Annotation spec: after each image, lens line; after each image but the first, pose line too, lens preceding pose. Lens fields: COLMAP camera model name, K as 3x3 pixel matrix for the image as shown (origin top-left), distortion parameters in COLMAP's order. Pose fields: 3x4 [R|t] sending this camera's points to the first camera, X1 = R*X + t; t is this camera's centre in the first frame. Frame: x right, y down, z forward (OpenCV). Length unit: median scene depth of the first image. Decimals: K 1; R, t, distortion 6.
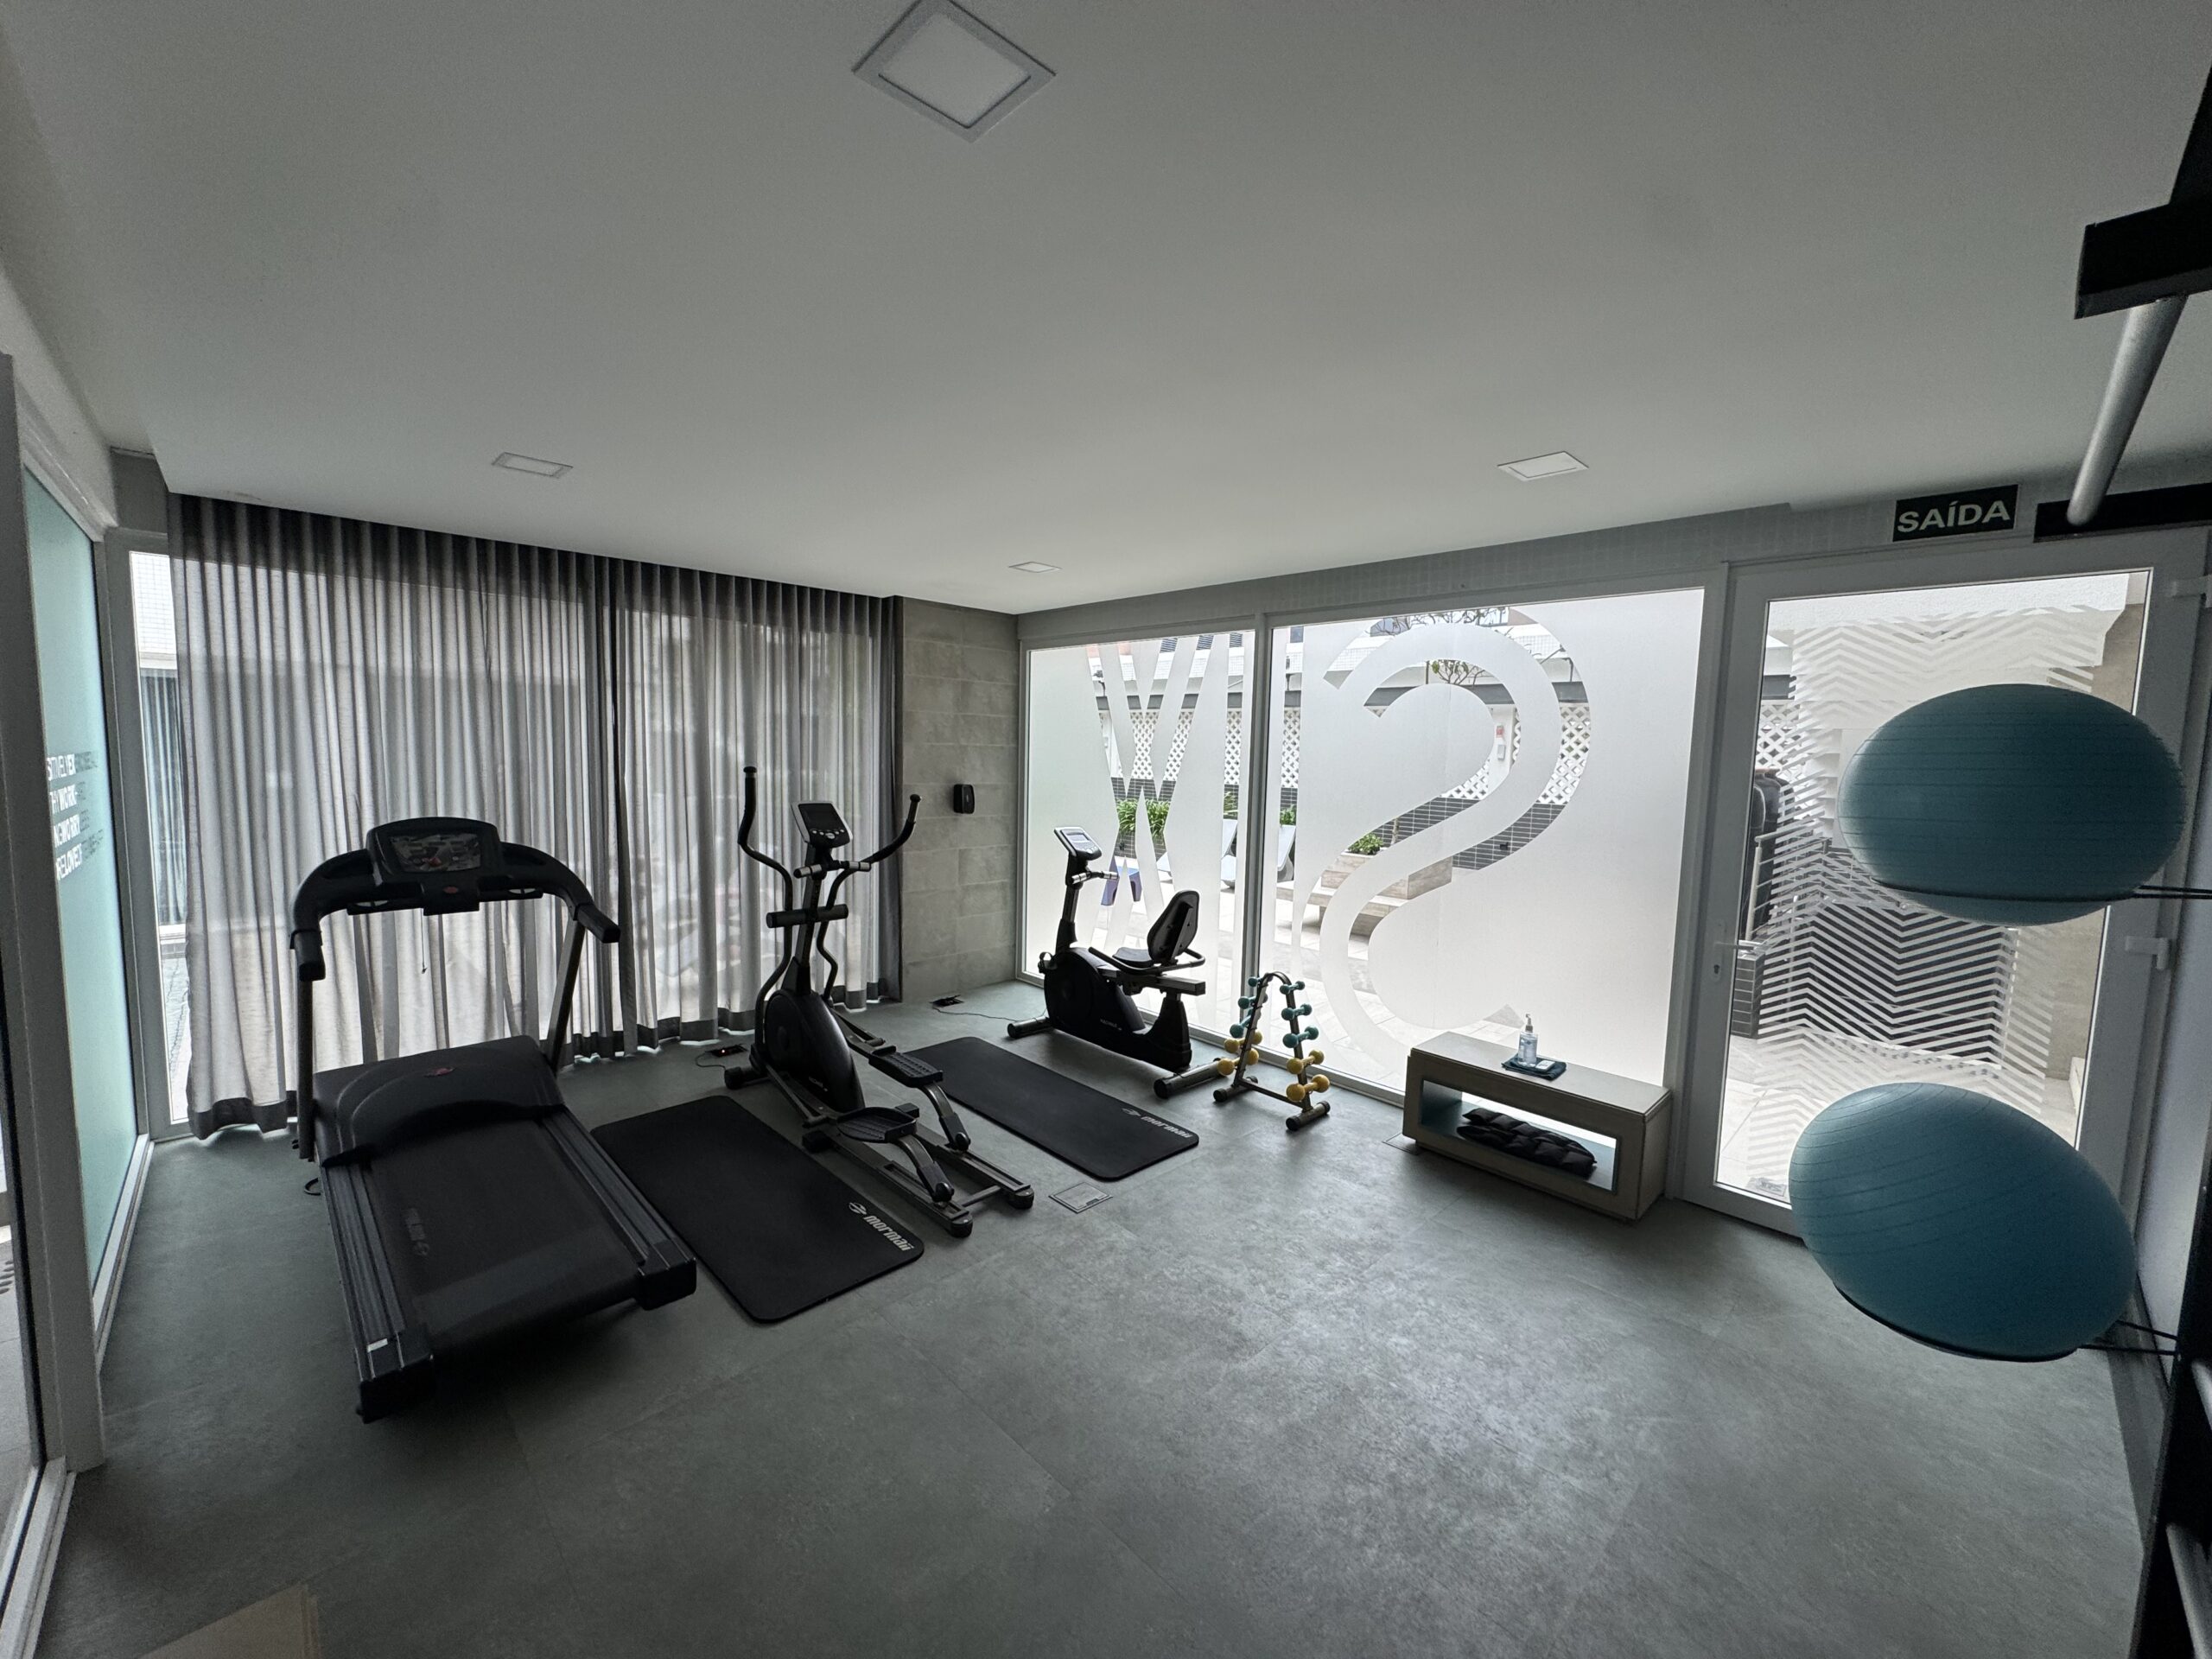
lens RADIAL K [[873.2, 0, 1106.0], [0, 873.2, 829.5], [0, 0, 1]] dist [0.019797, 0.000042]
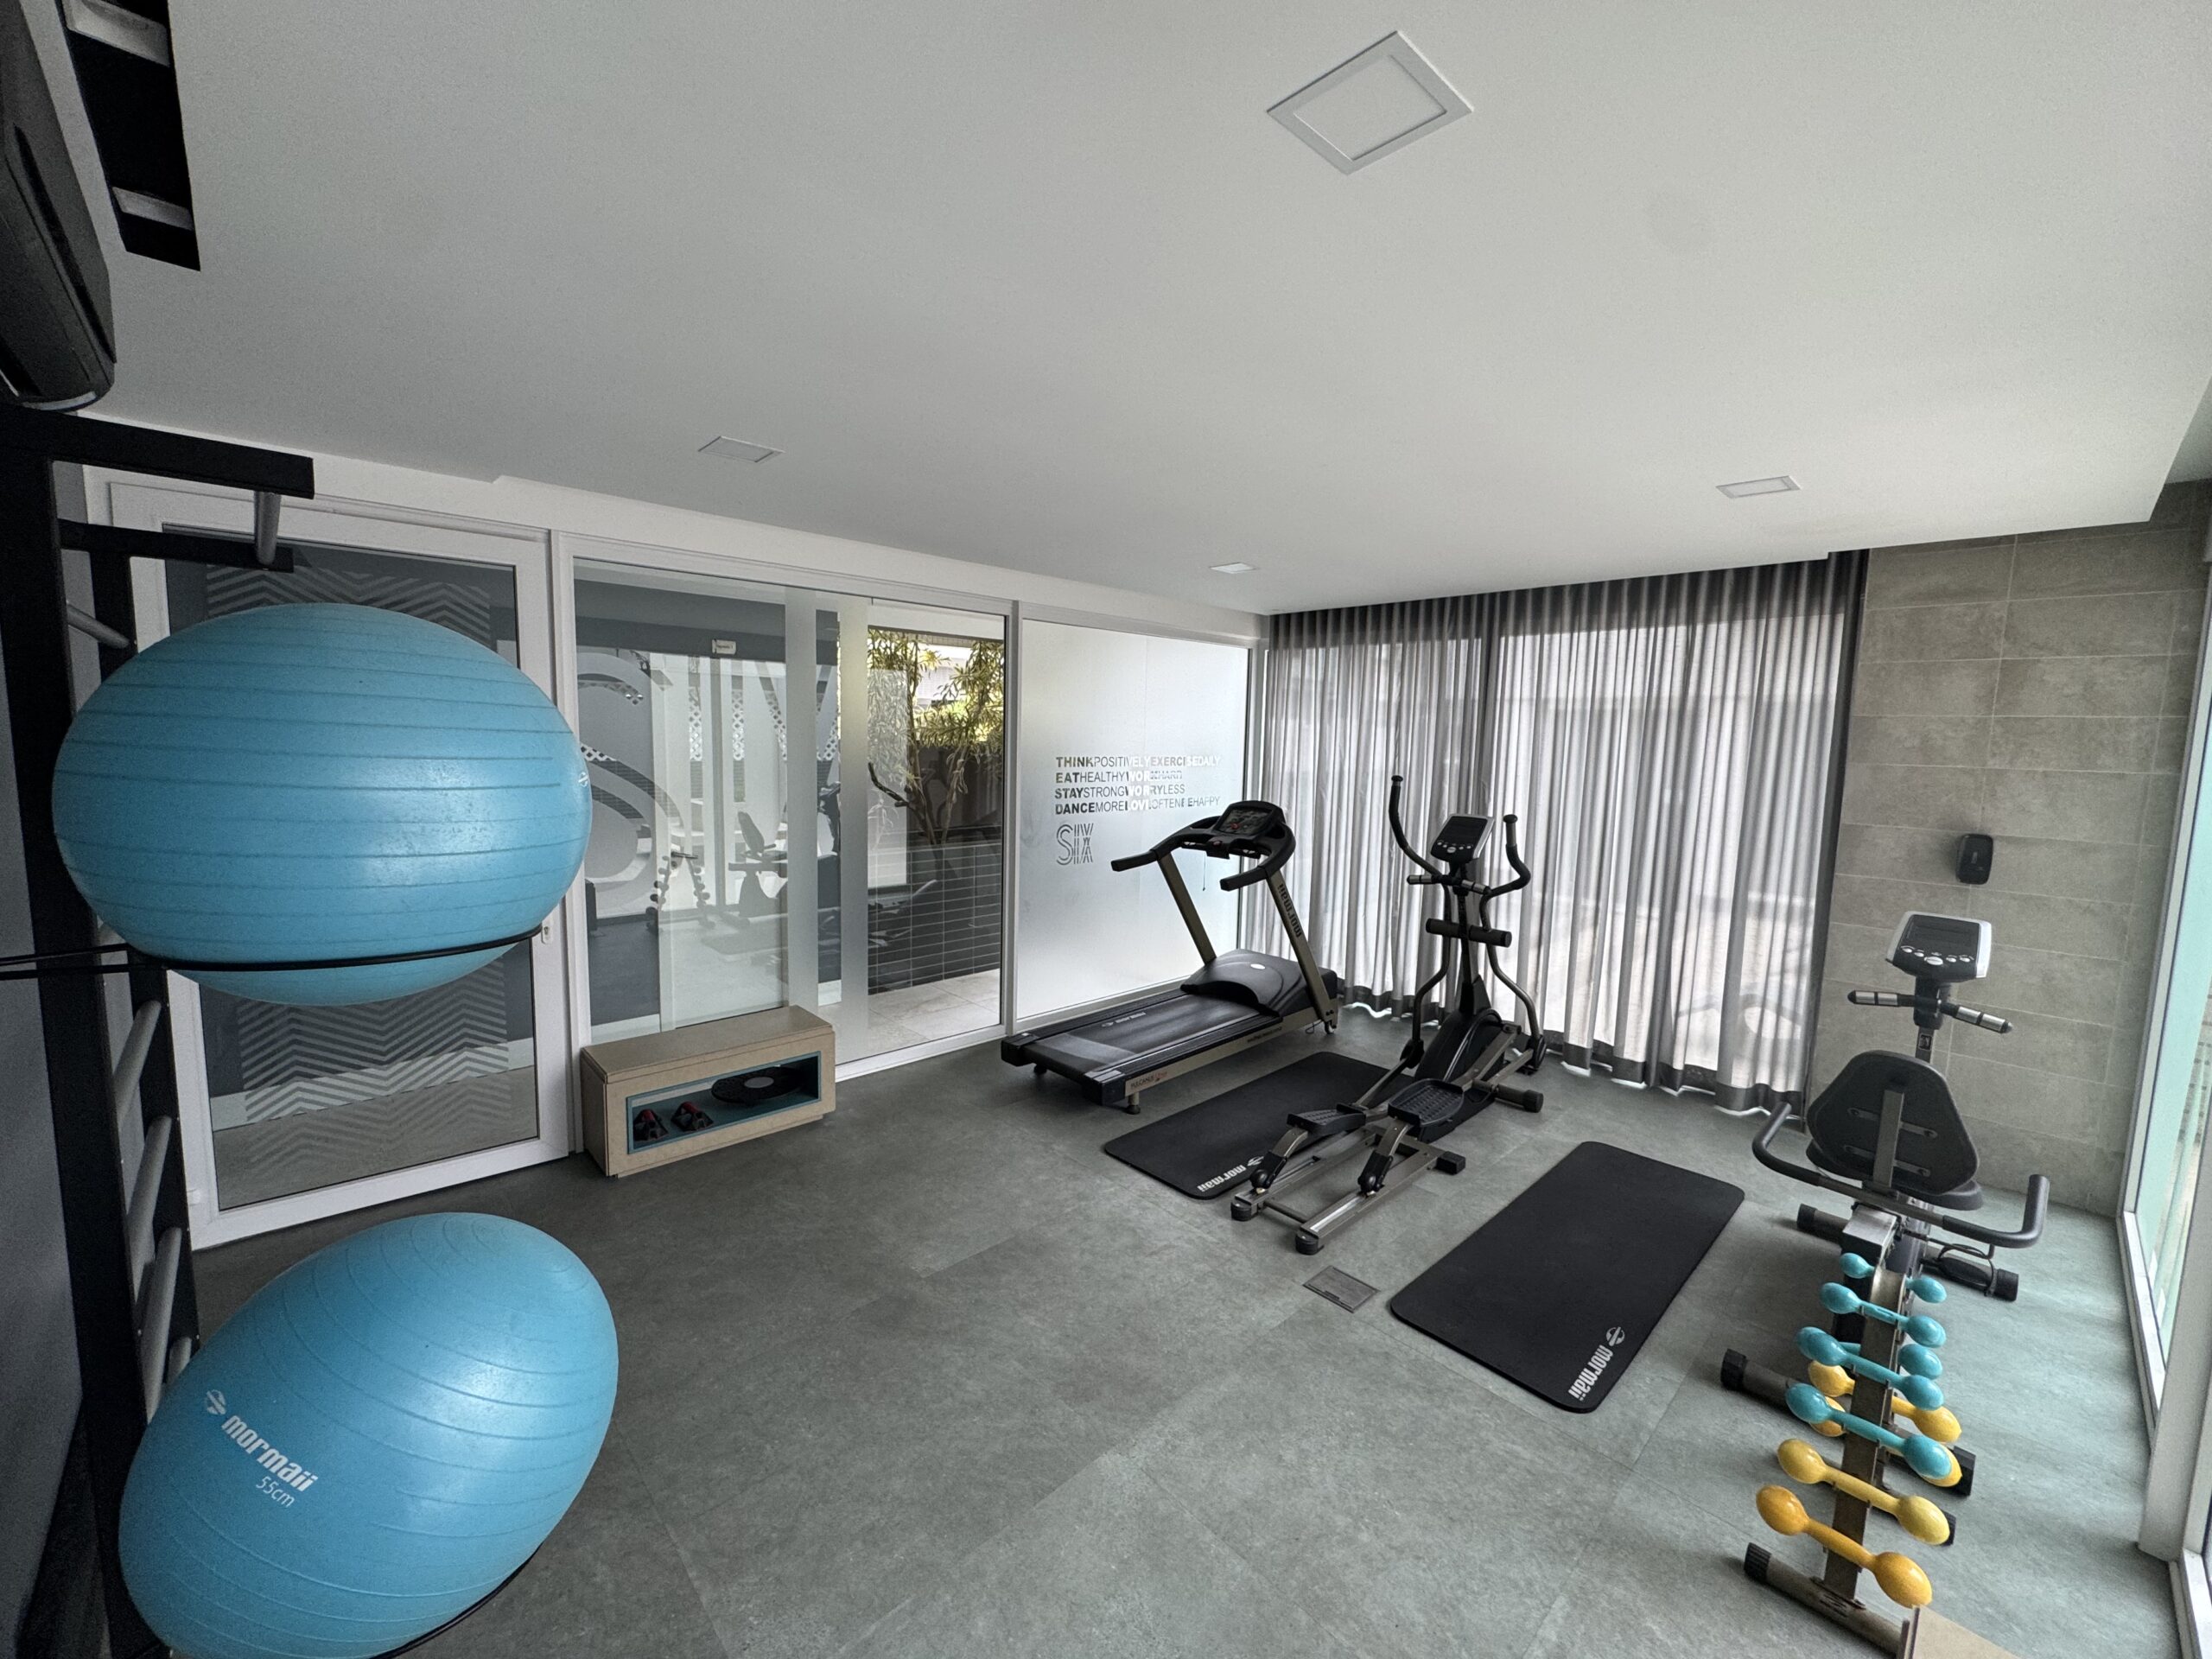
lens RADIAL K [[889.6, 0, 1106.0], [0, 889.6, 829.5], [0, 0, 1]] dist [-0.023383, 0.000009]
pose [[-0.018356, 0.081880, -0.996473, 0.498781], [-0.117955, 0.989504, 0.083480, -0.038408], [0.992849, 0.119071, -0.008505, 0.466769]]
